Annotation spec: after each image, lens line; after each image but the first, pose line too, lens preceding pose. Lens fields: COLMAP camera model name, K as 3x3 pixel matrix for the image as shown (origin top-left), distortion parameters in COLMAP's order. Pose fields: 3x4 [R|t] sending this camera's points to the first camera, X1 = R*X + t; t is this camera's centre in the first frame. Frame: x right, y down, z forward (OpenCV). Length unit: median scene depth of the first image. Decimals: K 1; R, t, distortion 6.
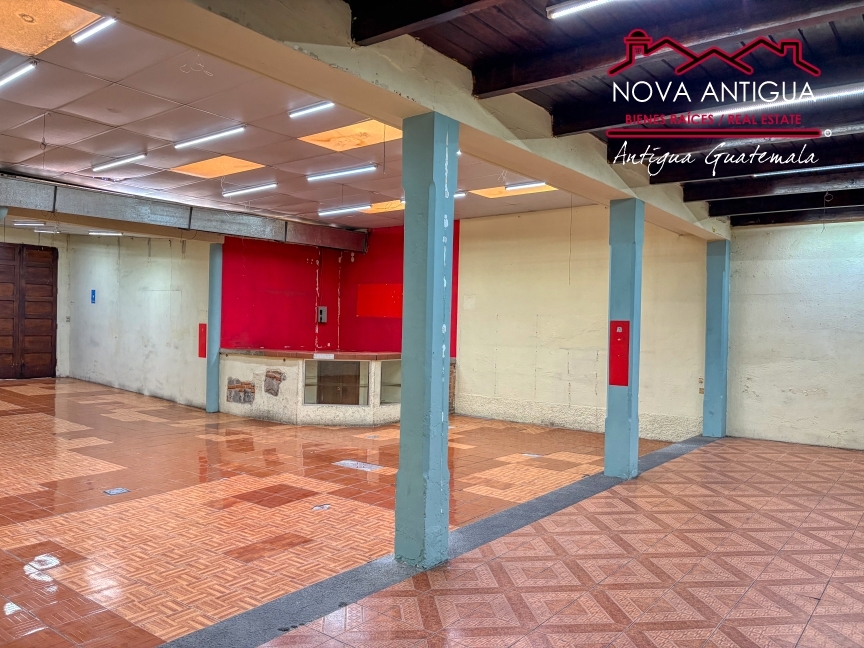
lens RADIAL K [[653.6, 0, 434.6], [0, 653.6, 328.8], [0, 0, 1]] dist [0.030015, -0.009499]
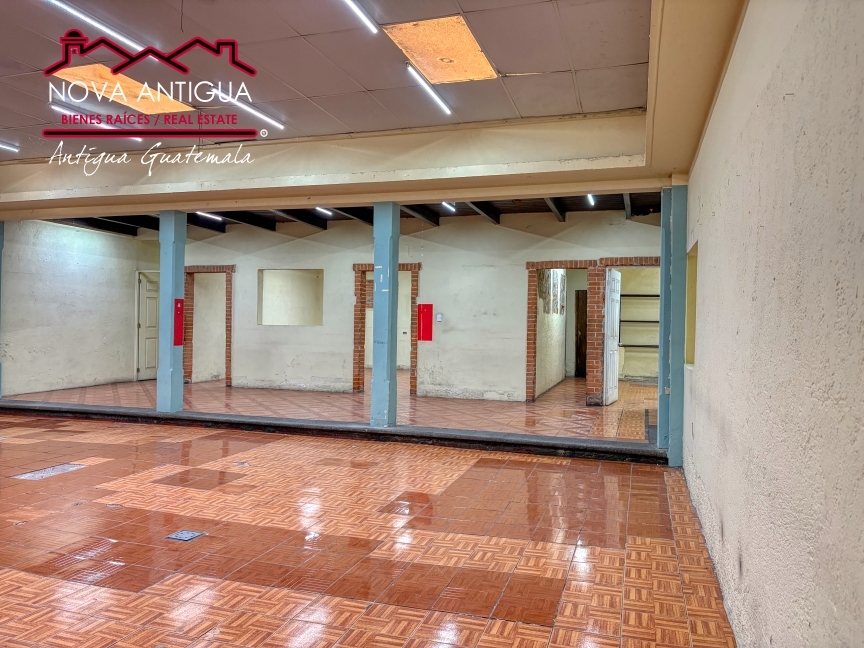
lens RADIAL K [[653.6, 0, 431.7], [0, 653.6, 333.0], [0, 0, 1]] dist [0.030015, -0.009499]
pose [[-0.341369, -0.041141, 0.939029, -1.190912], [-0.019467, 0.999137, 0.036698, -0.001856], [-0.939728, -0.005753, -0.341875, 0.963958]]
